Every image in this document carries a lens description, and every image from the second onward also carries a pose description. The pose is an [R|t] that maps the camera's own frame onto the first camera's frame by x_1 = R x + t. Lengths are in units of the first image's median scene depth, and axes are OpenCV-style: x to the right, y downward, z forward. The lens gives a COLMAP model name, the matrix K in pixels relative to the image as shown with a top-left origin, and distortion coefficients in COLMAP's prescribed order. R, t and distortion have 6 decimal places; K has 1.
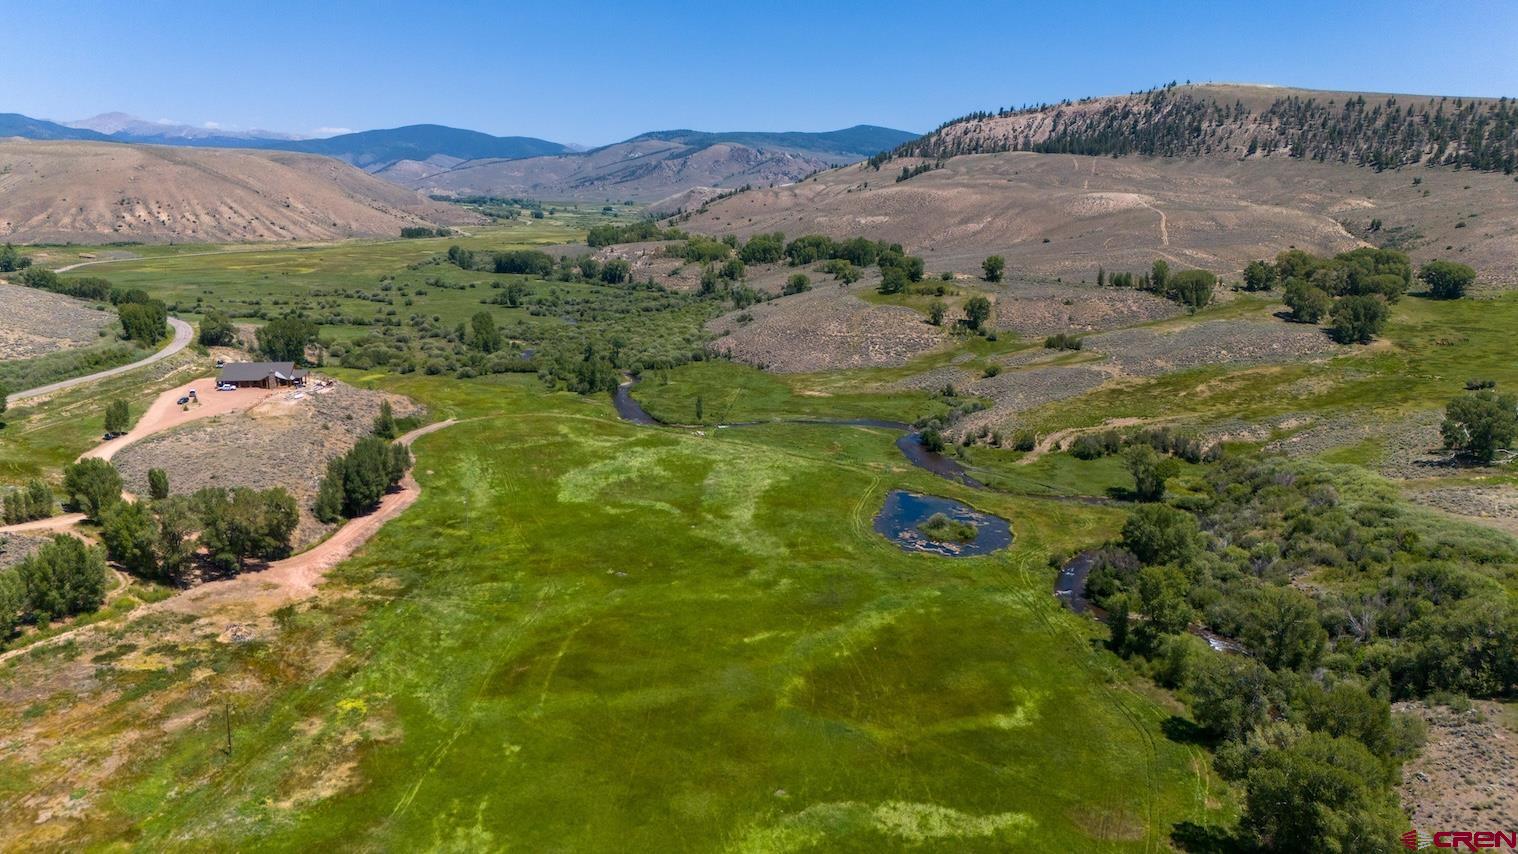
lens RADIAL K [[1114.1, 0, 759.0], [0, 1114.1, 427.0], [0, 0, 1]] dist [0.078686, -0.089466]
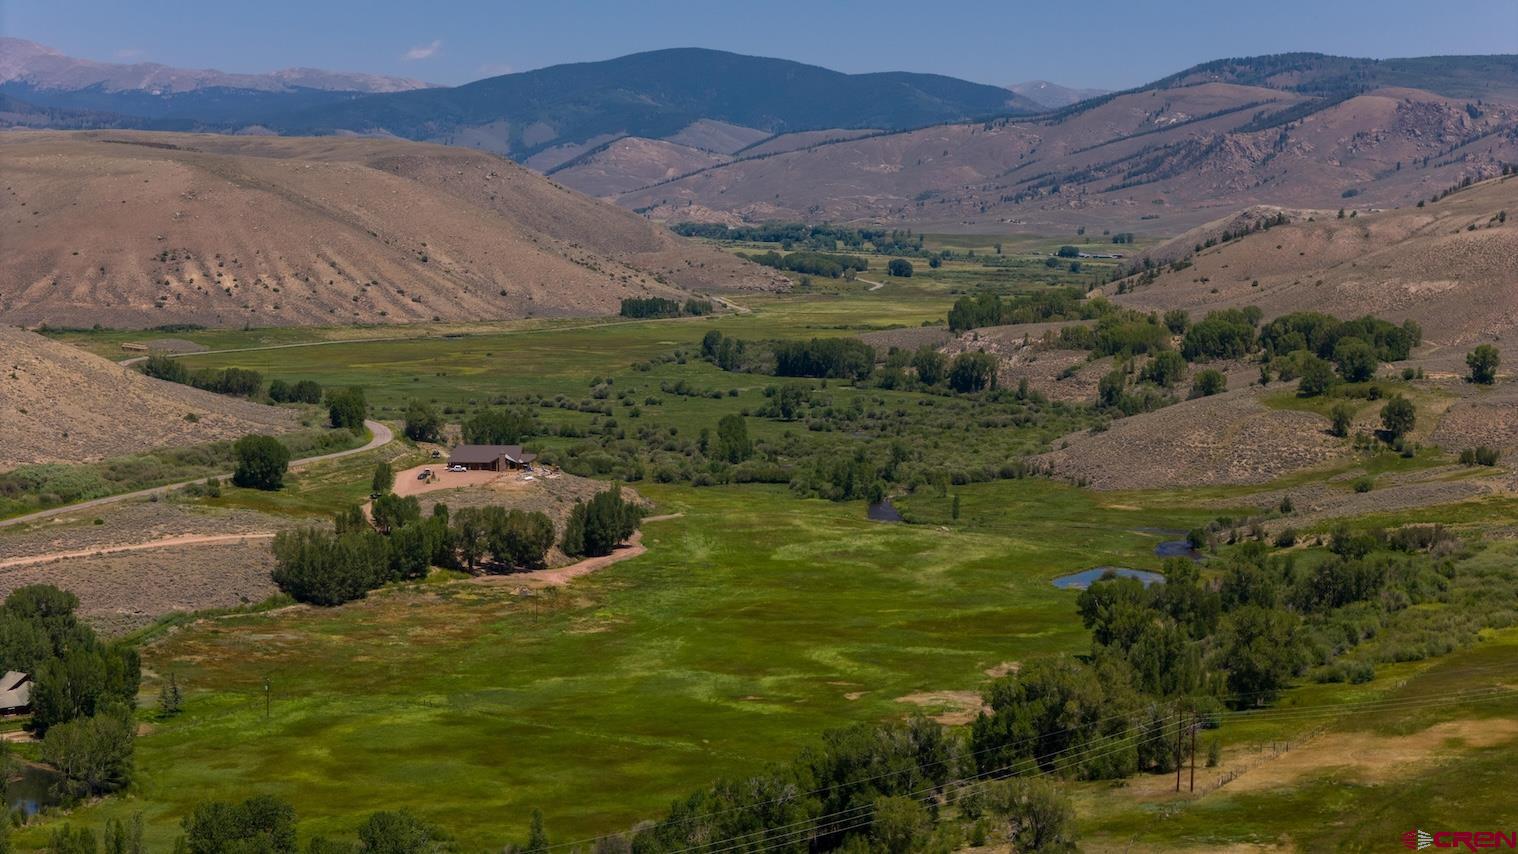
lens RADIAL K [[3110.2, 0, 759.0], [0, 3110.2, 427.0], [0, 0, 1]] dist [-0.104078, -0.479030]
pose [[0.967707, 0.012585, -0.251764, 0.142143], [-0.045913, 0.990847, -0.126943, 0.082231], [0.247862, 0.134403, 0.959427, -0.477193]]
